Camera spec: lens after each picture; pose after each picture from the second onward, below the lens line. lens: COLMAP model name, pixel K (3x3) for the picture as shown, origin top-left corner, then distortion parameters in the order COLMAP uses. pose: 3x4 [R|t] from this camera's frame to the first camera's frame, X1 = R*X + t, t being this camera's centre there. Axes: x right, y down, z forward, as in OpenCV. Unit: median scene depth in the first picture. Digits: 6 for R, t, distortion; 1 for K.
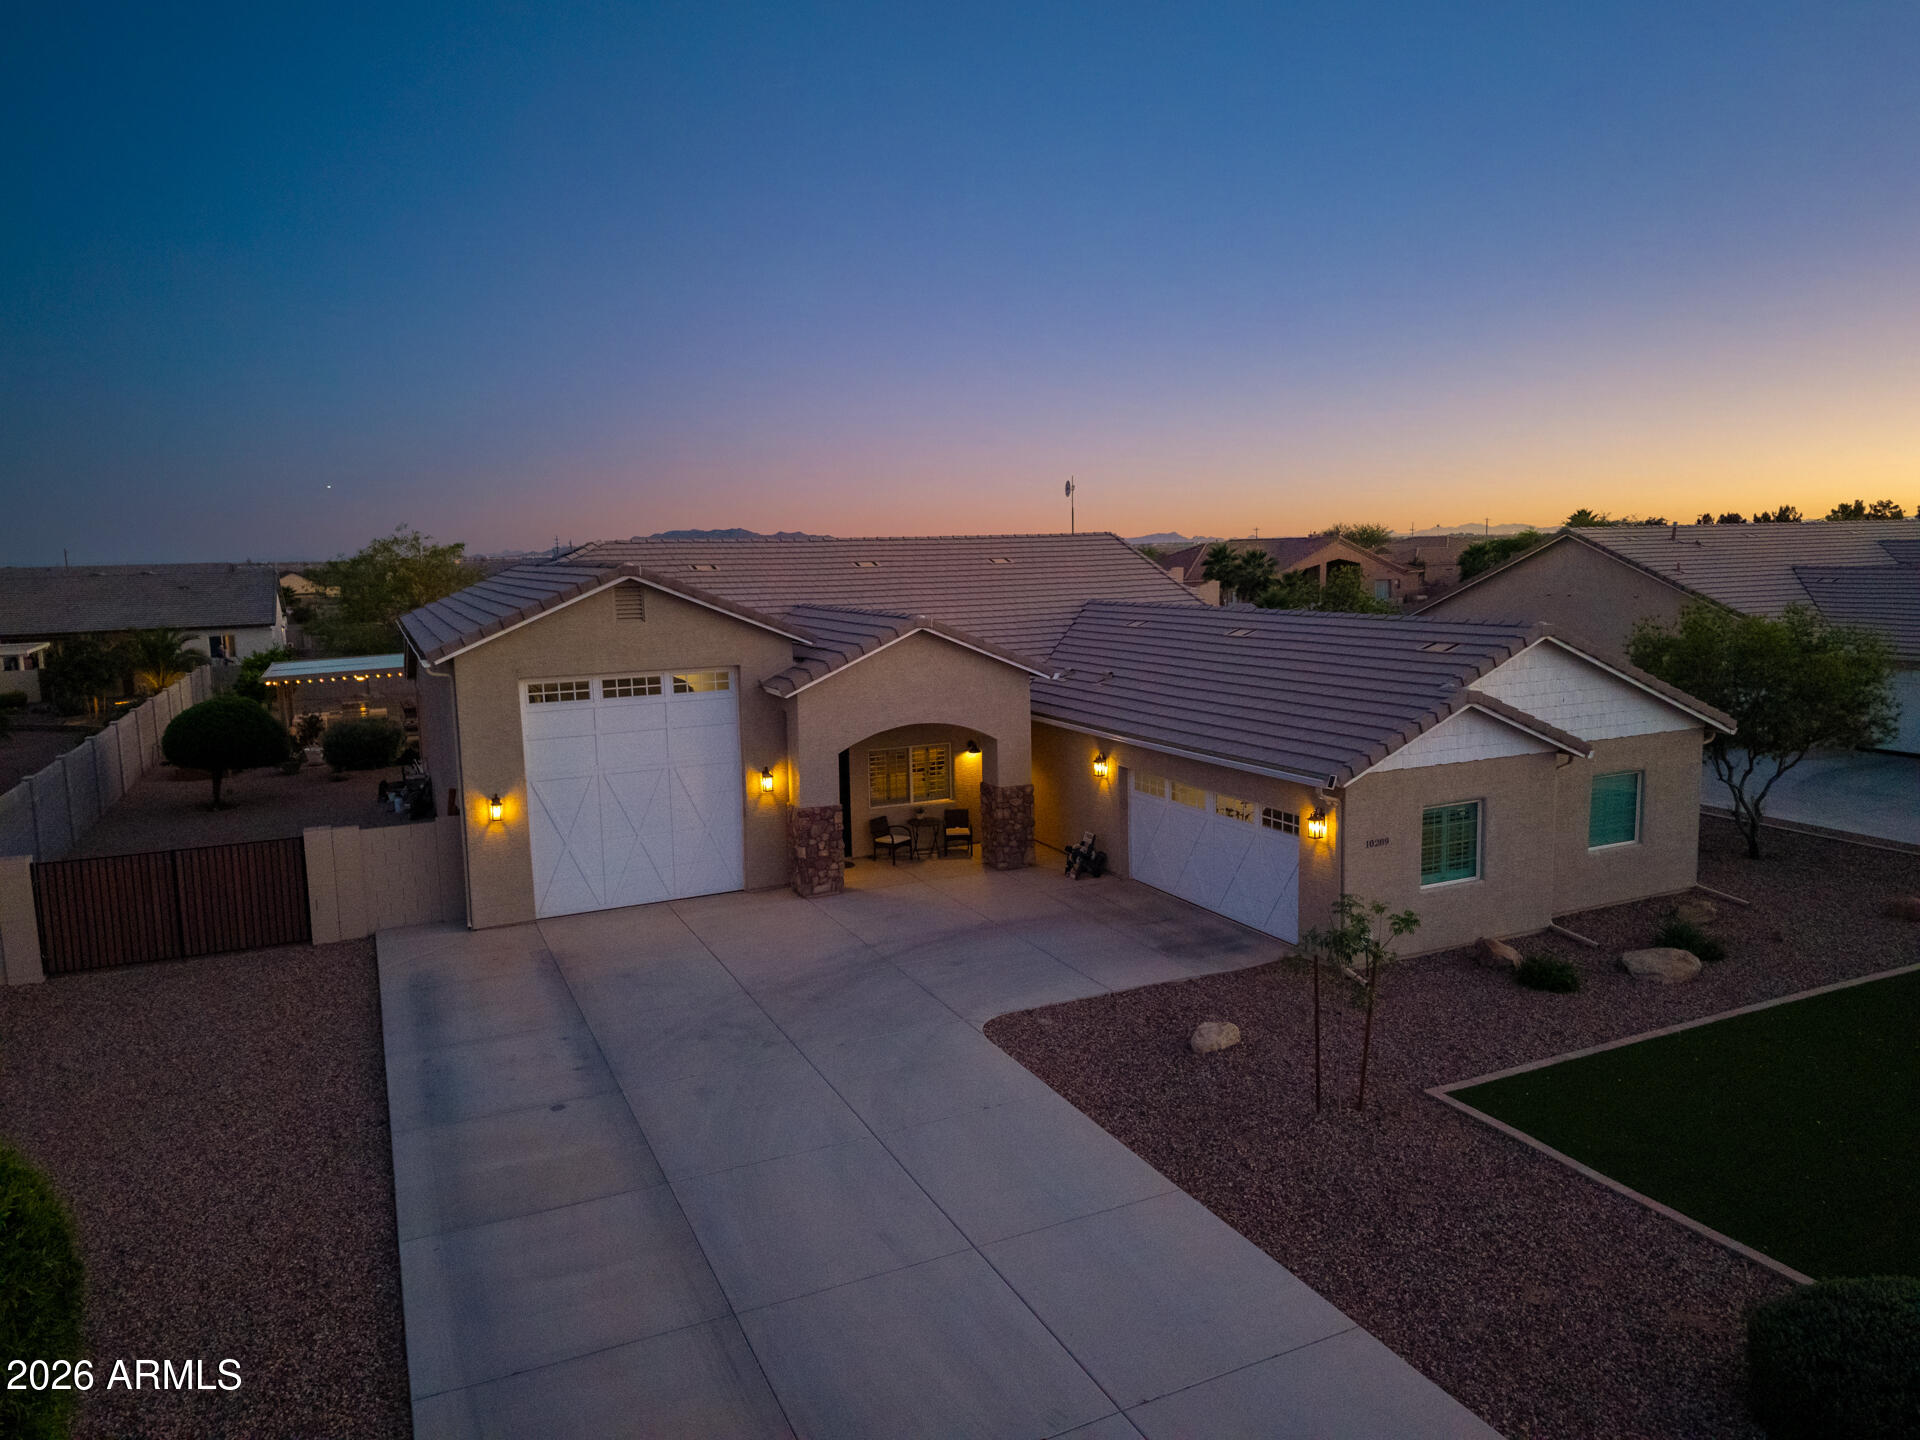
lens RADIAL K [[1284.1, 0, 961.0], [0, 1284.1, 709.2], [0, 0, 1]] dist [0.020813, -0.022666]
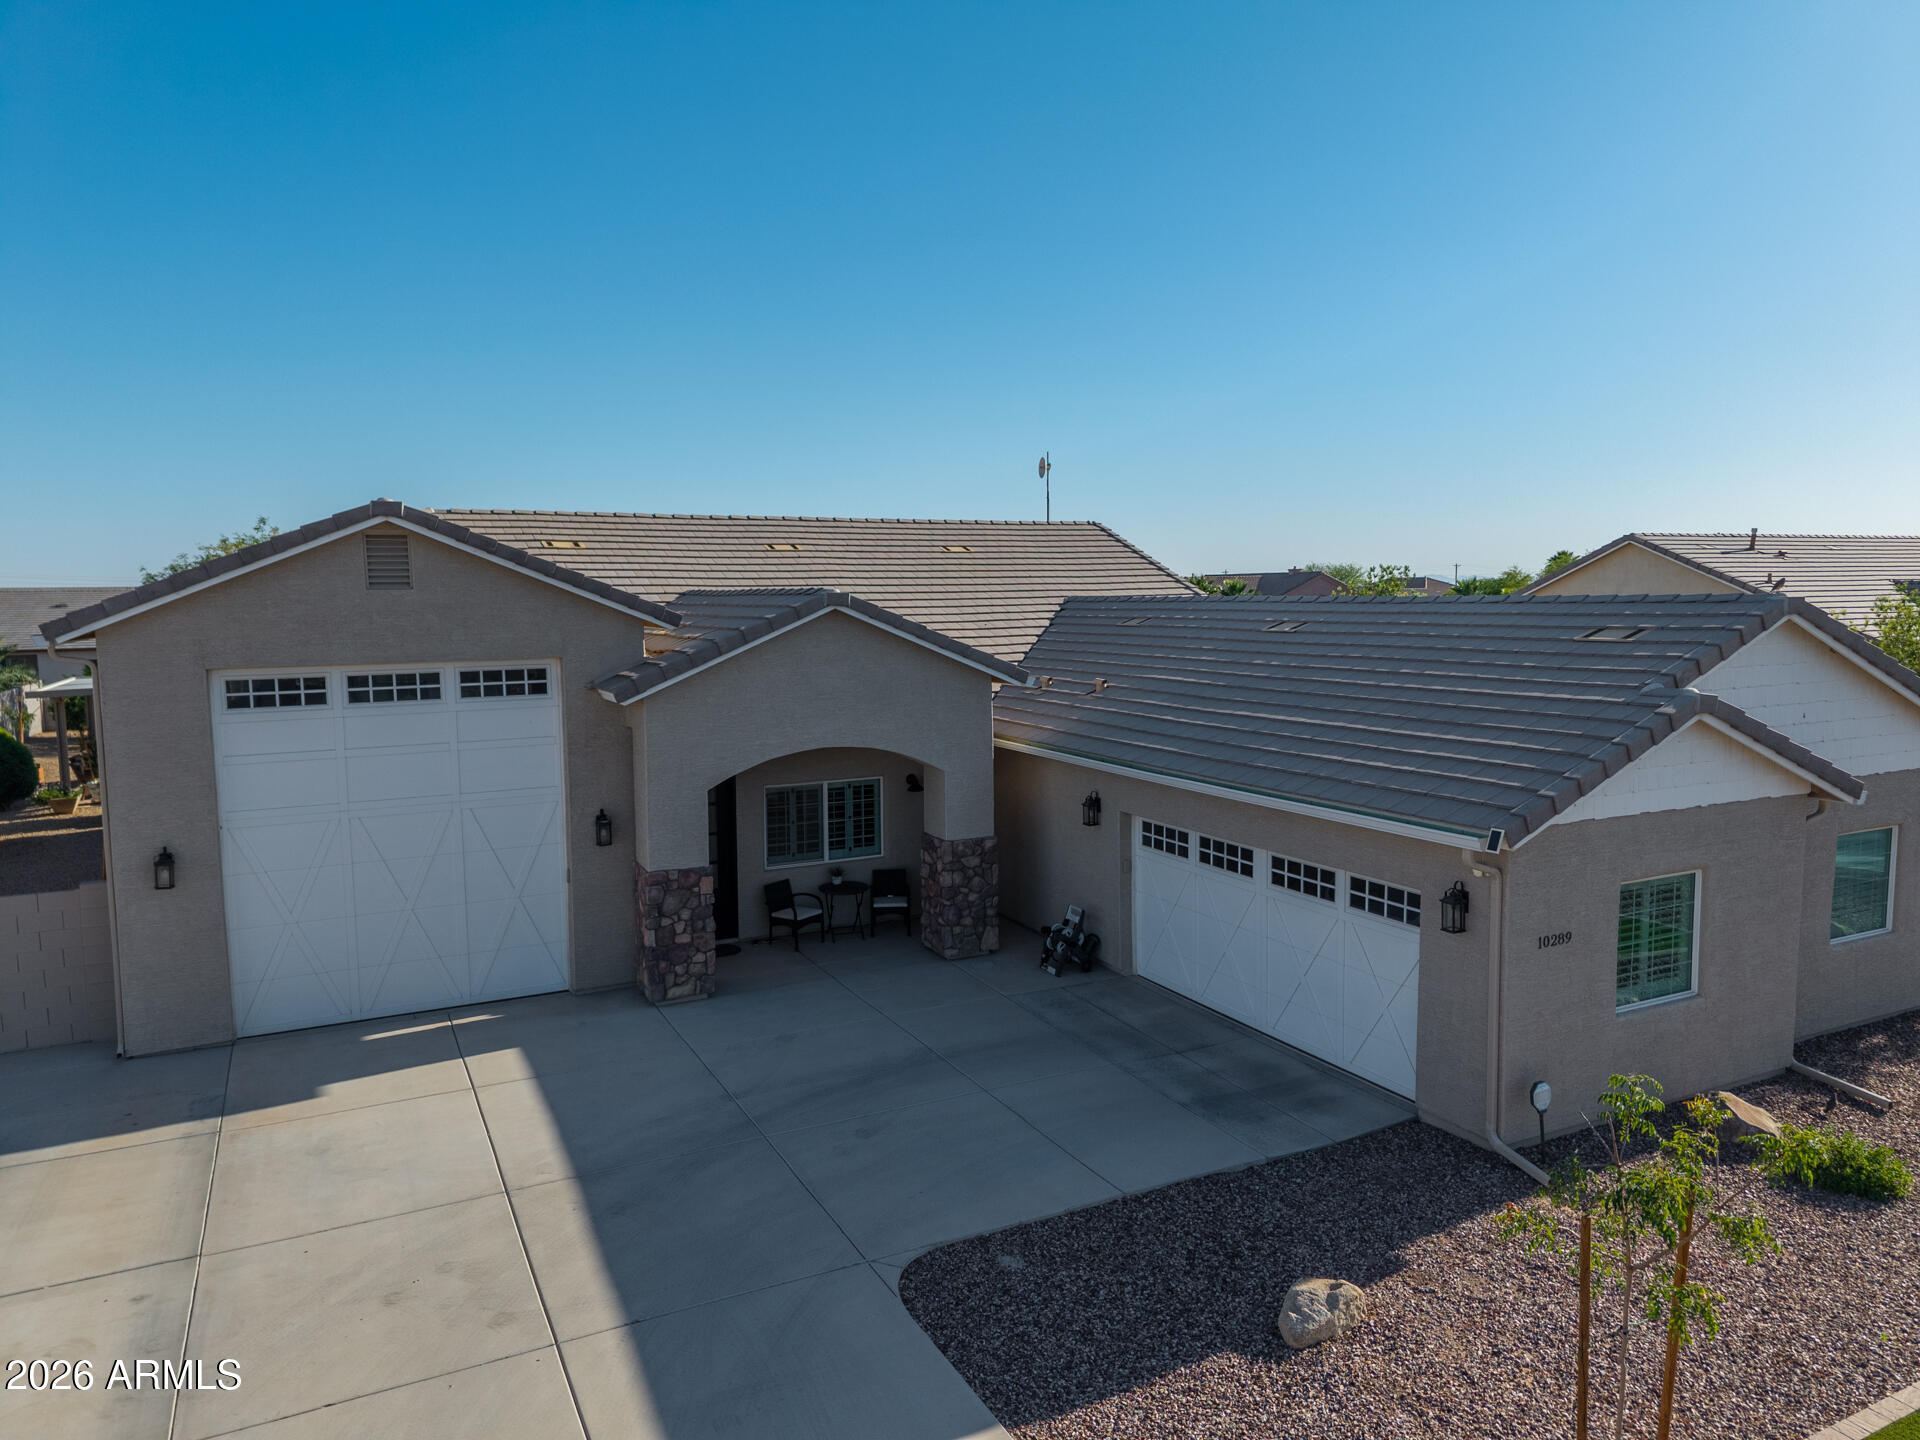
lens RADIAL K [[1284.1, 0, 958.0], [0, 1284.1, 705.3], [0, 0, 1]] dist [0.020813, -0.022666]
pose [[0.999685, 0.009306, 0.023314, 0.021752], [-0.008434, 0.999272, -0.037209, 0.015267], [-0.023643, 0.037001, 0.999036, 0.345434]]
